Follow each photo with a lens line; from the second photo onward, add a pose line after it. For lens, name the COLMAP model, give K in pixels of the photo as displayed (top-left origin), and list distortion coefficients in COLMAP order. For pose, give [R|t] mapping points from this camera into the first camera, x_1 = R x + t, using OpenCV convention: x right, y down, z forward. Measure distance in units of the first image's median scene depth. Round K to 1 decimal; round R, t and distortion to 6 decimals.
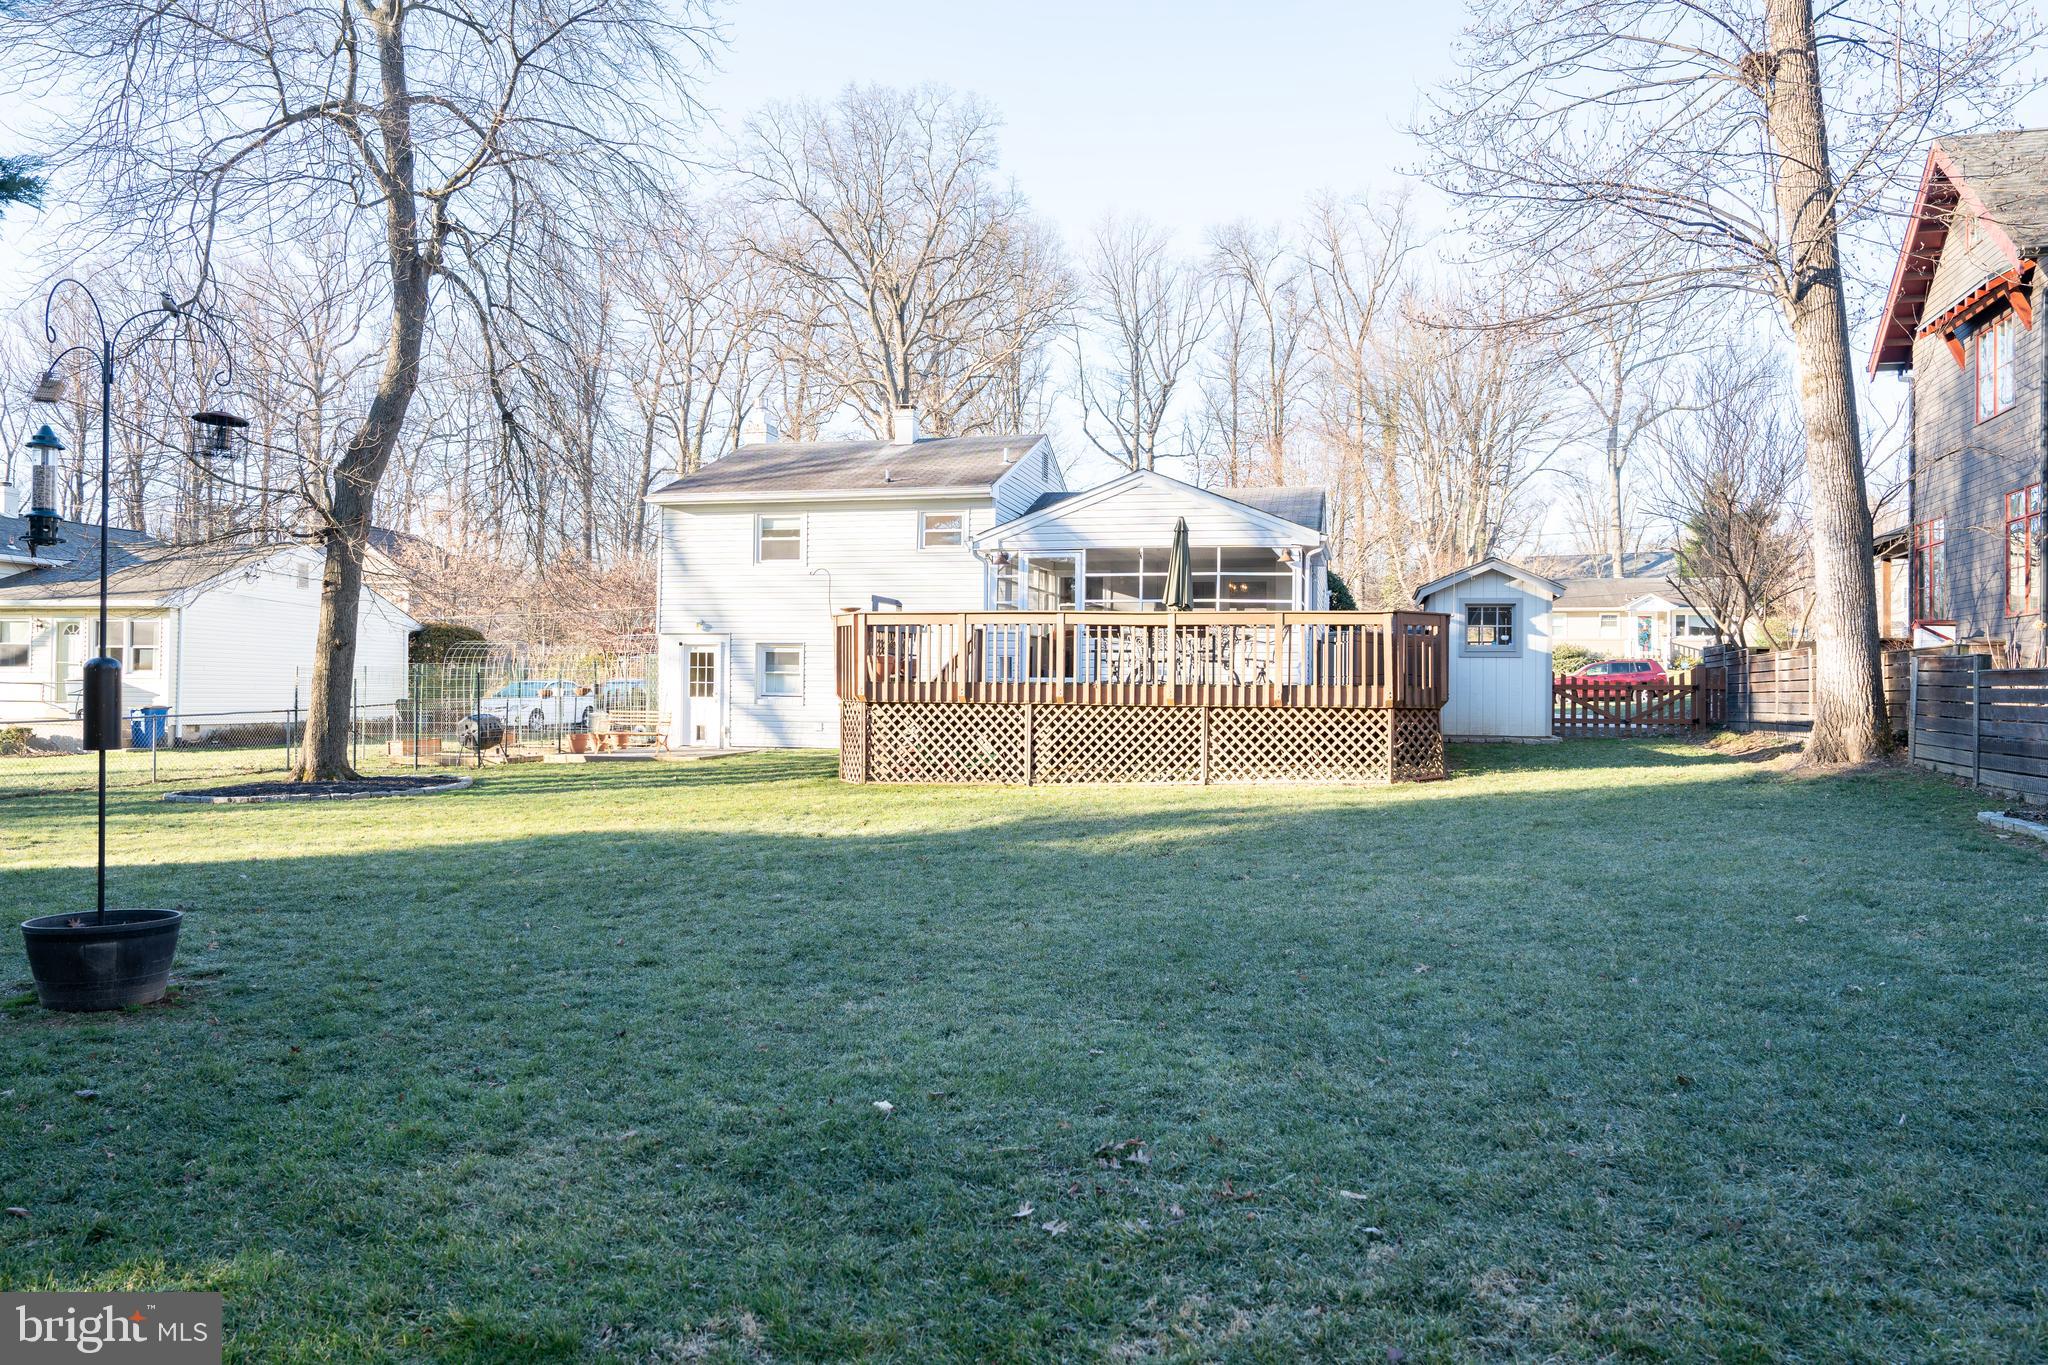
lens RADIAL K [[1398.5, 0, 1024.0], [0, 1398.5, 682.5], [0, 0, 1]] dist [-0.112338, 0.080748]
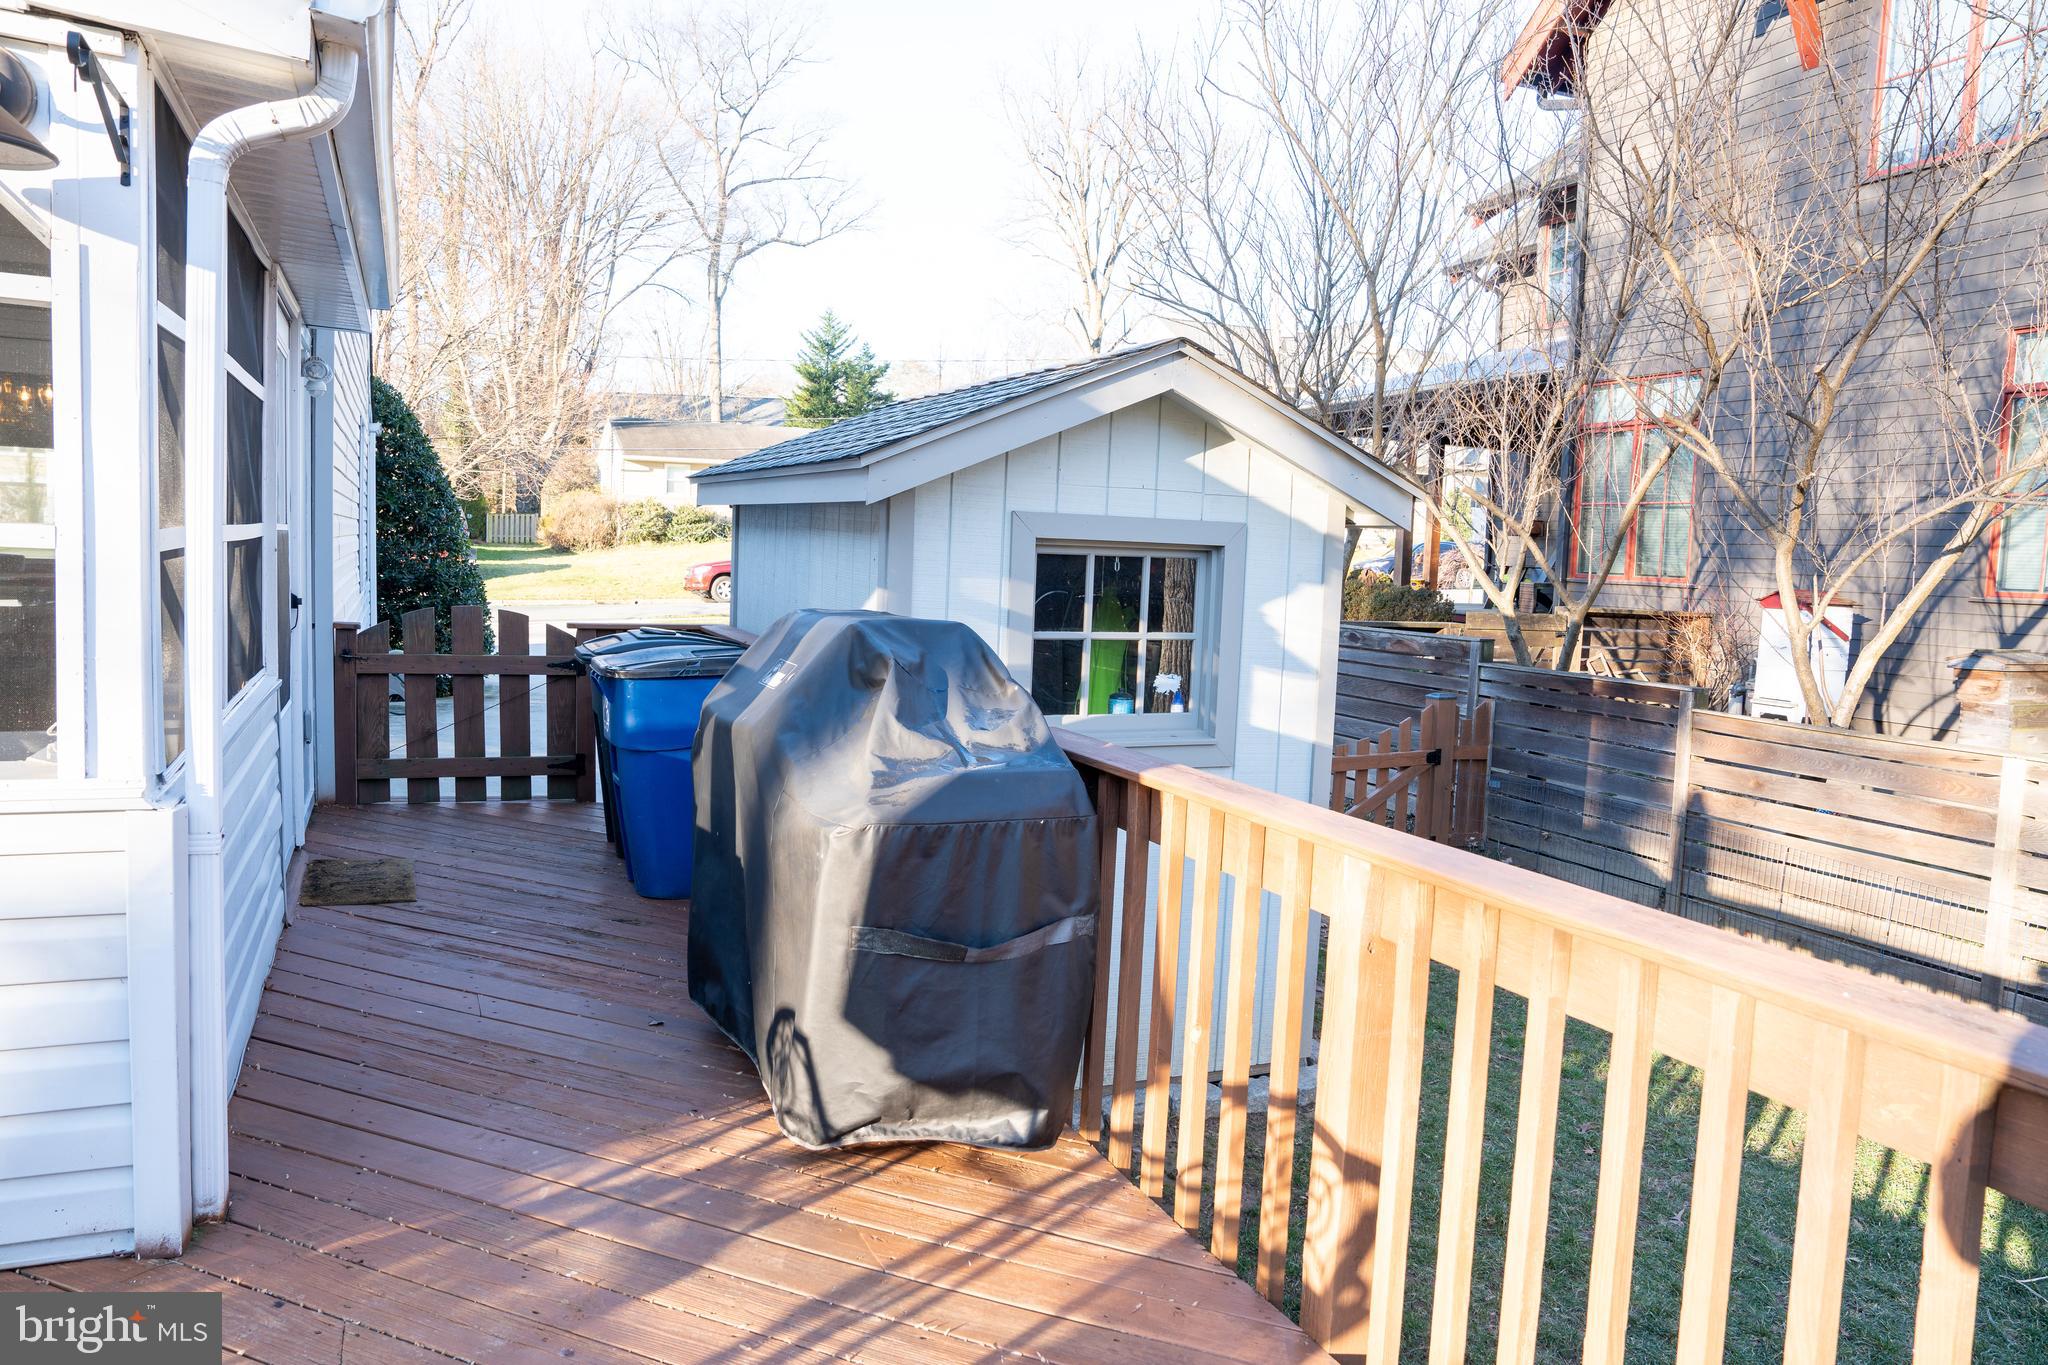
lens RADIAL K [[1398.5, 0, 1024.0], [0, 1398.5, 682.5], [0, 0, 1]] dist [-0.112338, 0.080748]
pose [[0.792009, -0.046772, 0.608715, 0.032521], [-0.025281, 0.993693, 0.109246, -0.010770], [-0.609986, -0.101913, 0.785831, 0.150291]]
